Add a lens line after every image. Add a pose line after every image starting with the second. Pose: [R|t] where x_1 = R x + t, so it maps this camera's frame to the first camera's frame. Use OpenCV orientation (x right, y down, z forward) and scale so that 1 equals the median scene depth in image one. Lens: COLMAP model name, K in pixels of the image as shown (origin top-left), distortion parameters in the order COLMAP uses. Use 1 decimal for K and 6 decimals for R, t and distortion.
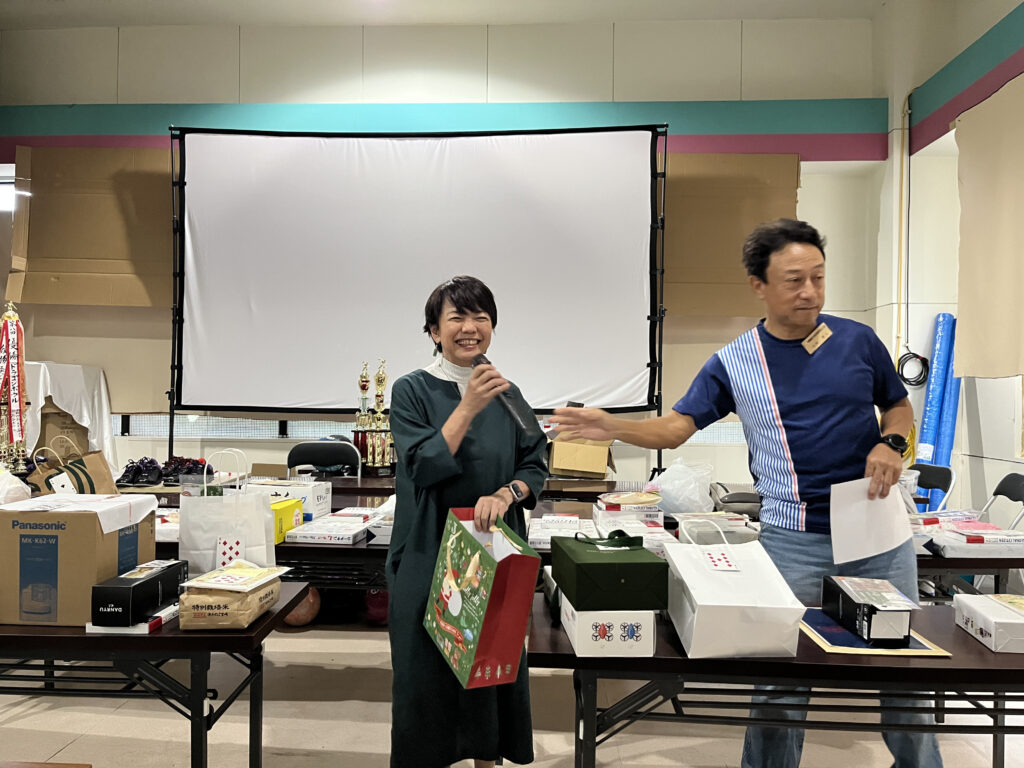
lens RADIAL K [[786.2, 0, 512.0], [0, 786.2, 384.0], [0, 0, 1]] dist [0.069465, -0.100719]
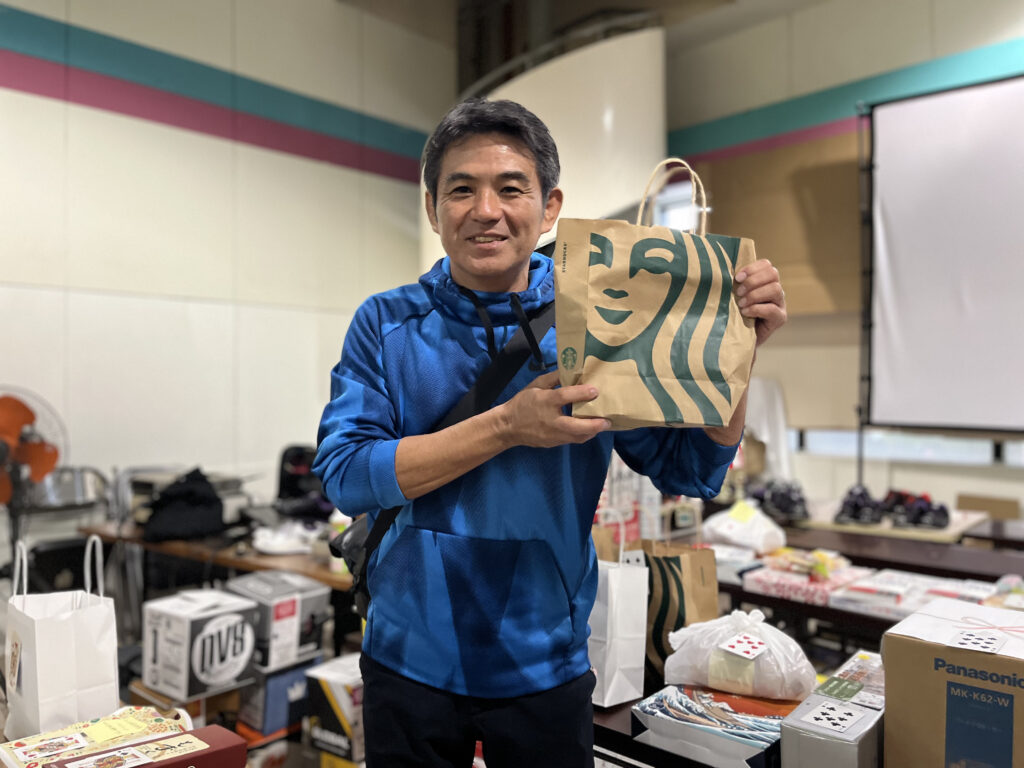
lens RADIAL K [[776.5, 0, 512.0], [0, 776.5, 384.0], [0, 0, 1]] dist [0.060731, -0.093948]
pose [[0.753461, -0.013362, -0.657357, -0.174064], [0.016008, 0.999870, -0.001976, -0.023250], [0.657298, -0.009035, 0.753577, 0.104067]]
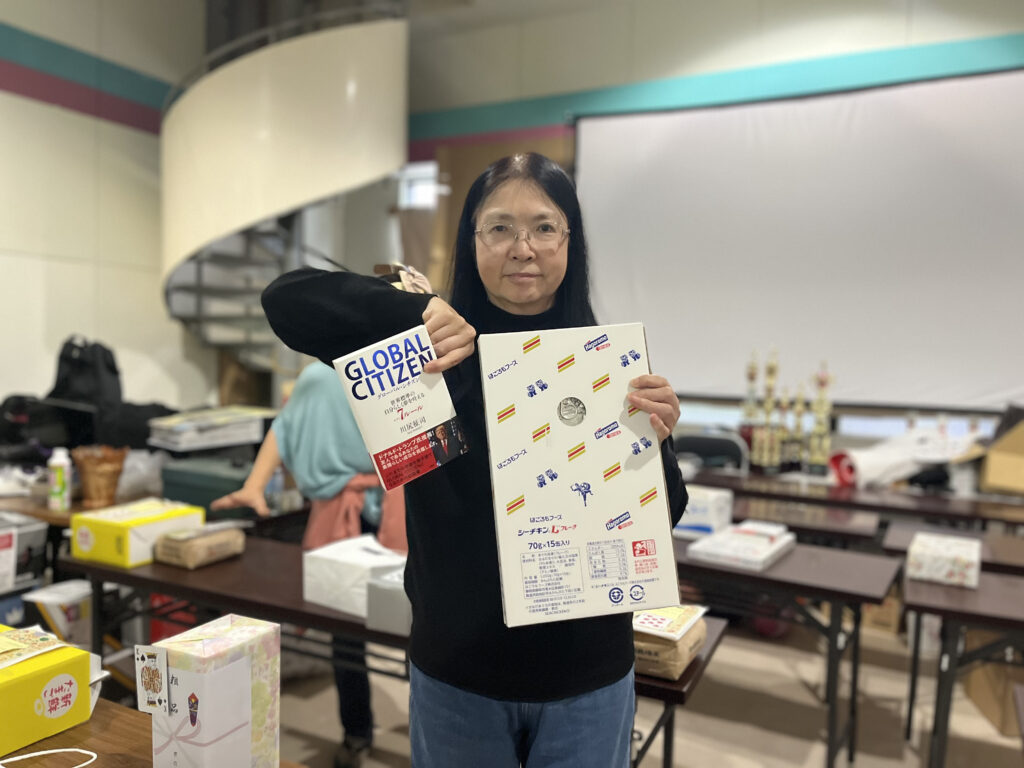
lens RADIAL K [[786.2, 0, 512.0], [0, 786.2, 384.0], [0, 0, 1]] dist [0.069465, -0.100719]
pose [[0.903316, 0.041099, -0.427002, -0.046408], [-0.021089, 0.998451, 0.051487, -0.030879], [0.428456, -0.037504, 0.902784, 0.032531]]
